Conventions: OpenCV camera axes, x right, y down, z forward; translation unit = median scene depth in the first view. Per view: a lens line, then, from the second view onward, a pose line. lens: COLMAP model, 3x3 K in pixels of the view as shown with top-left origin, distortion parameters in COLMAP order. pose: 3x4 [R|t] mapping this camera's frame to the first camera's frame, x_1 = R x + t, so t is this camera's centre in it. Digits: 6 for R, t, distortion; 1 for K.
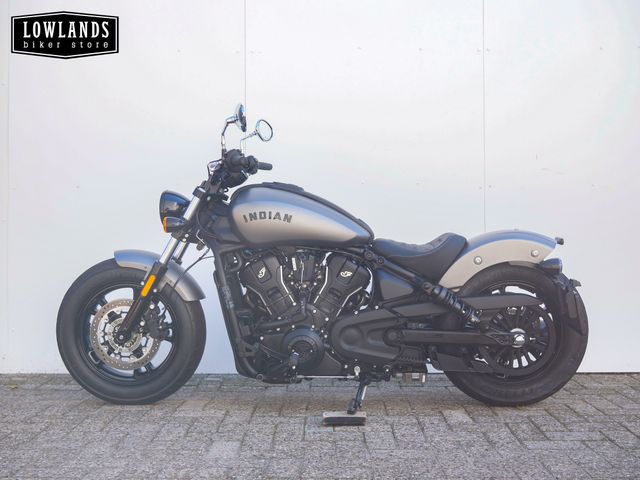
lens RADIAL K [[727.4, 0, 317.8], [0, 727.4, 236.8], [0, 0, 1]] dist [0.045143, 0.000000]
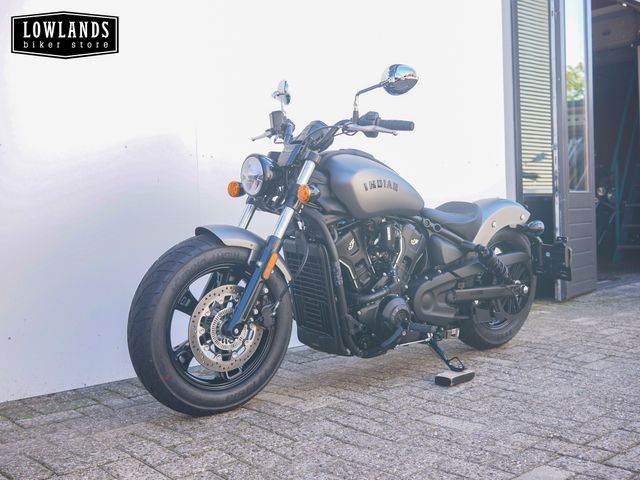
lens RADIAL K [[727.4, 0, 315.2], [0, 727.4, 238.2], [0, 0, 1]] dist [0.045143, 0.000000]
pose [[0.738590, -0.043565, 0.672745, -0.766003], [0.021748, 0.998930, 0.040810, 0.001362], [-0.673803, -0.015511, 0.738748, 0.339013]]
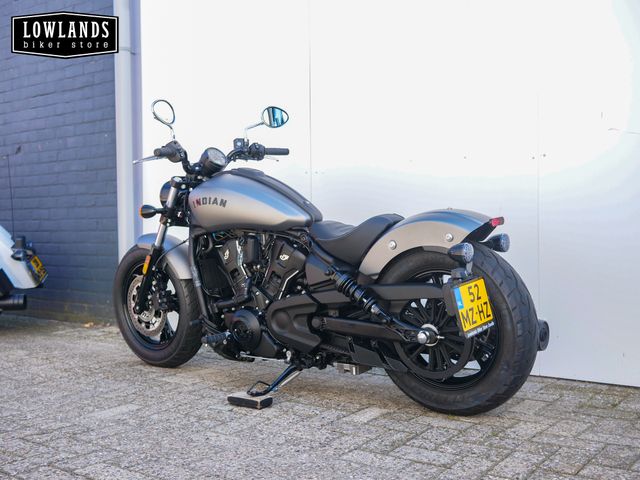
lens RADIAL K [[727.4, 0, 318.2], [0, 727.4, 240.8], [0, 0, 1]] dist [0.045143, 0.000000]
pose [[0.805325, 0.004216, -0.592819, 0.672864], [0.014836, 0.999518, 0.027263, 0.002126], [0.592648, -0.030750, 0.804874, 0.232577]]
